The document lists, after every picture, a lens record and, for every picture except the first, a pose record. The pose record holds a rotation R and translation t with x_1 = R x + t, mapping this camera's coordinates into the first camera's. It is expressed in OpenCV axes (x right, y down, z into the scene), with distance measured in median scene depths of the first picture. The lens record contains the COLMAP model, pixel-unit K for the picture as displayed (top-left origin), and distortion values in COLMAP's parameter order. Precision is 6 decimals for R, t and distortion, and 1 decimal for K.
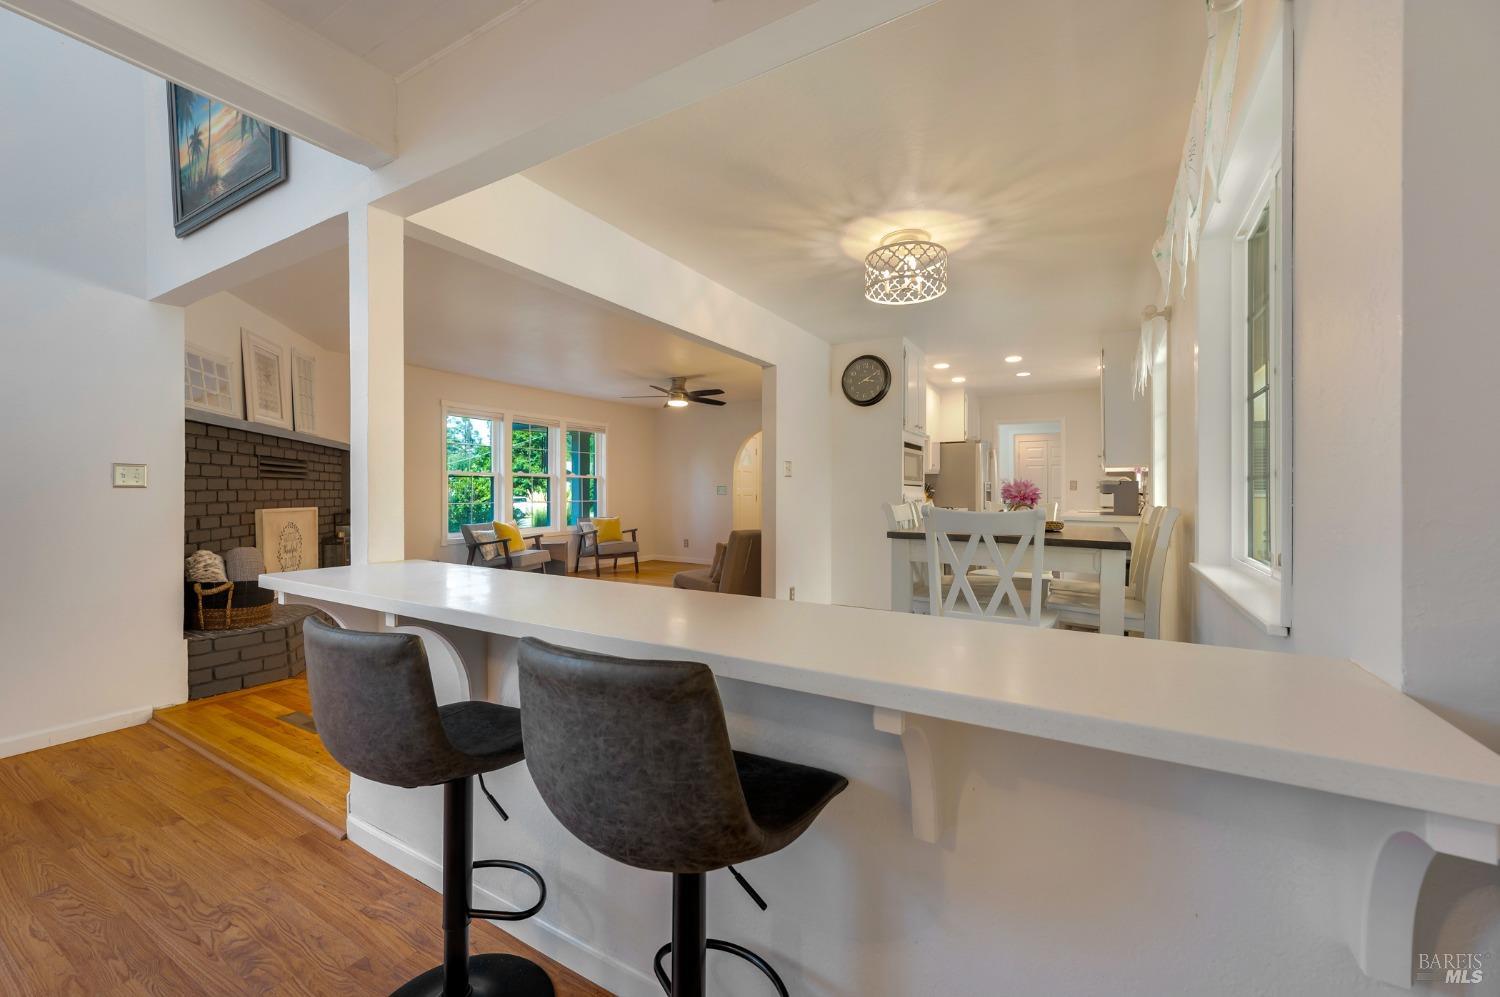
lens RADIAL K [[593.3, 0, 750.0], [0, 593.3, 498.5], [0, 0, 1]] dist [0.000795, 0.000086]
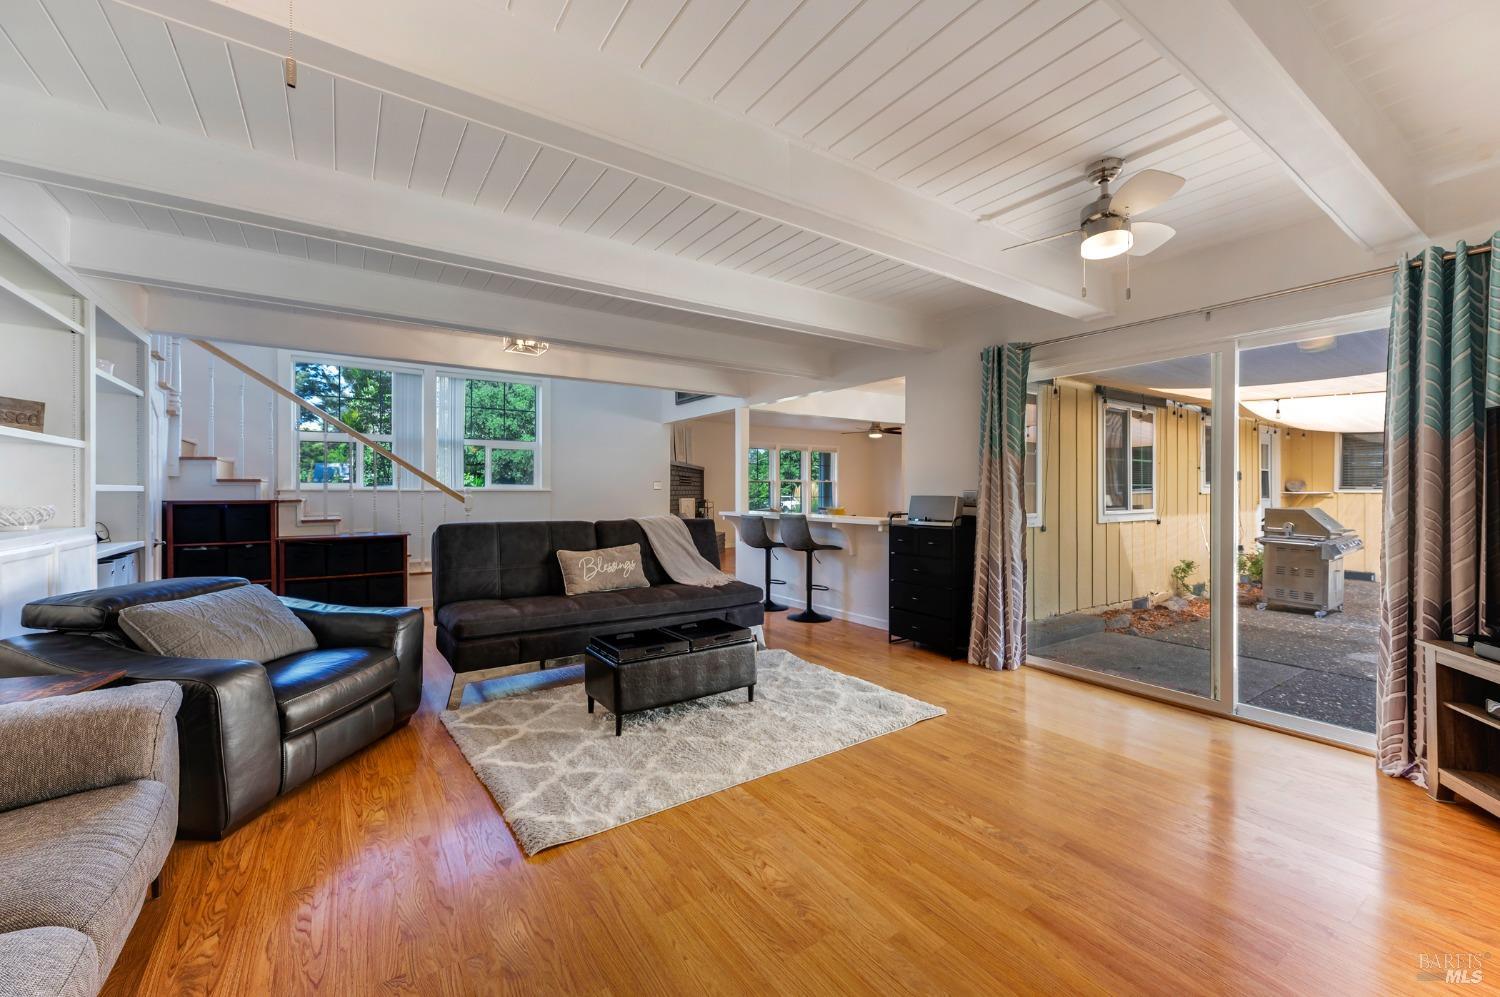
lens RADIAL K [[593.3, 0, 750.0], [0, 593.3, 498.5], [0, 0, 1]] dist [0.000795, 0.000086]
pose [[0.907564, 0.000498, -0.419913, 0.192924], [0.000112, 0.999999, 0.001428, 0.006292], [0.419914, -0.001343, 0.907563, -0.477815]]
